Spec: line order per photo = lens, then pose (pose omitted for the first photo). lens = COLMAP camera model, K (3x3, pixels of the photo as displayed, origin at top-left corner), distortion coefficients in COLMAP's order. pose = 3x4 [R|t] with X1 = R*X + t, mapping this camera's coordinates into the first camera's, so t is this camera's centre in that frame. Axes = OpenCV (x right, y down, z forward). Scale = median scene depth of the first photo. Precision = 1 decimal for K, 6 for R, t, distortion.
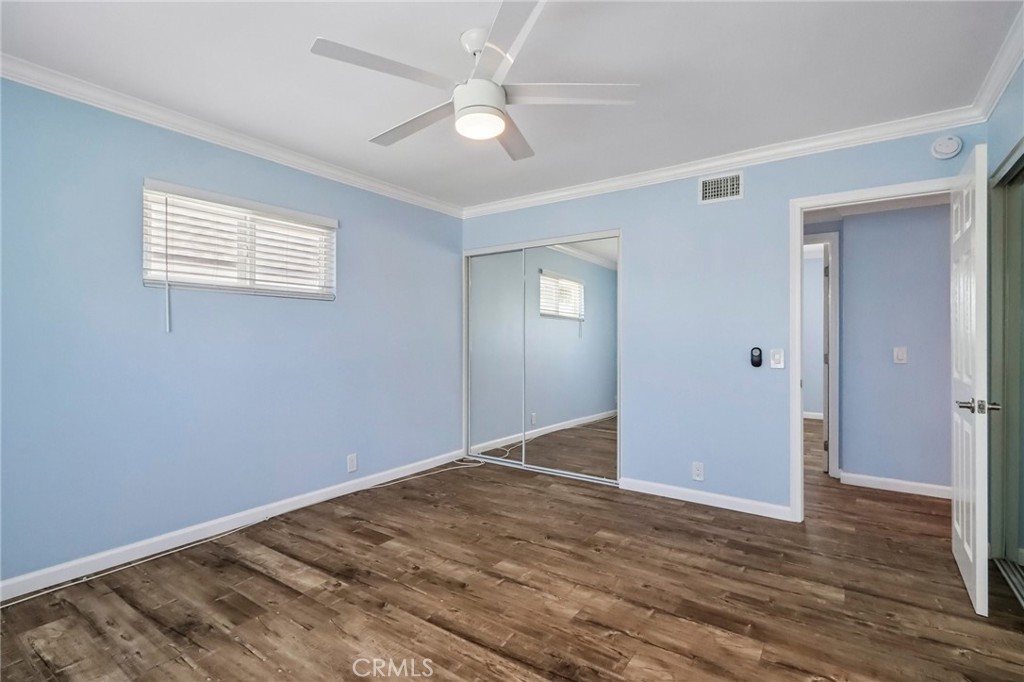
lens RADIAL K [[482.6, 0, 503.6], [0, 482.6, 336.7], [0, 0, 1]] dist [0.003948, -0.003353]
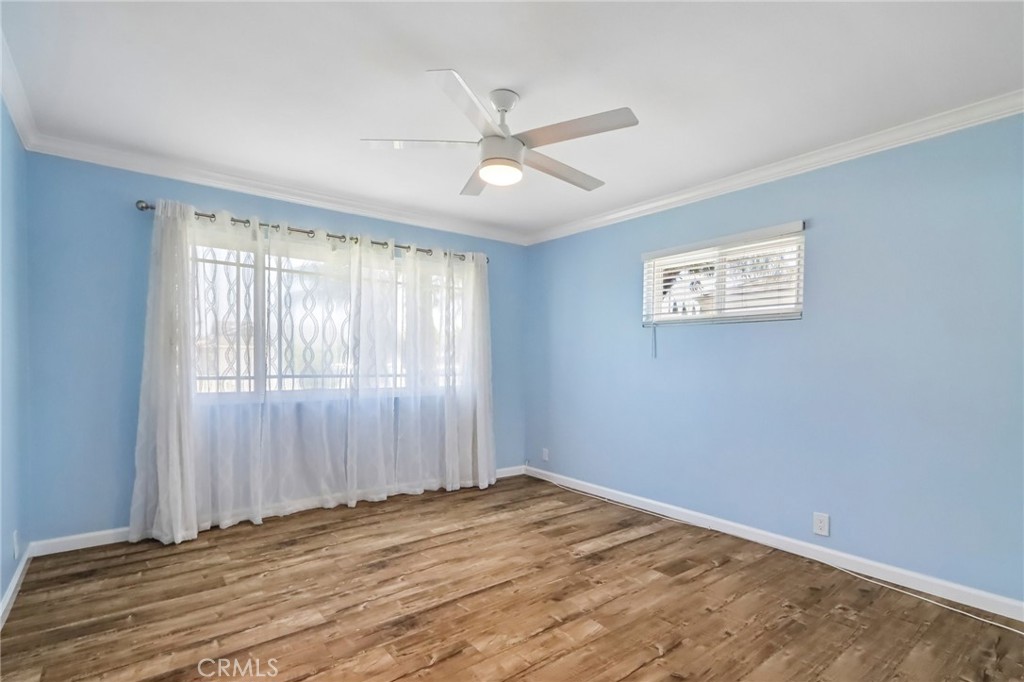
lens RADIAL K [[482.6, 0, 508.4], [0, 482.6, 376.3], [0, 0, 1]] dist [0.003948, -0.003353]
pose [[-0.278941, 0.026162, -0.959952, 0.872924], [-0.009831, 0.999499, 0.030096, 0.005729], [0.960258, 0.017832, -0.278544, 1.110556]]
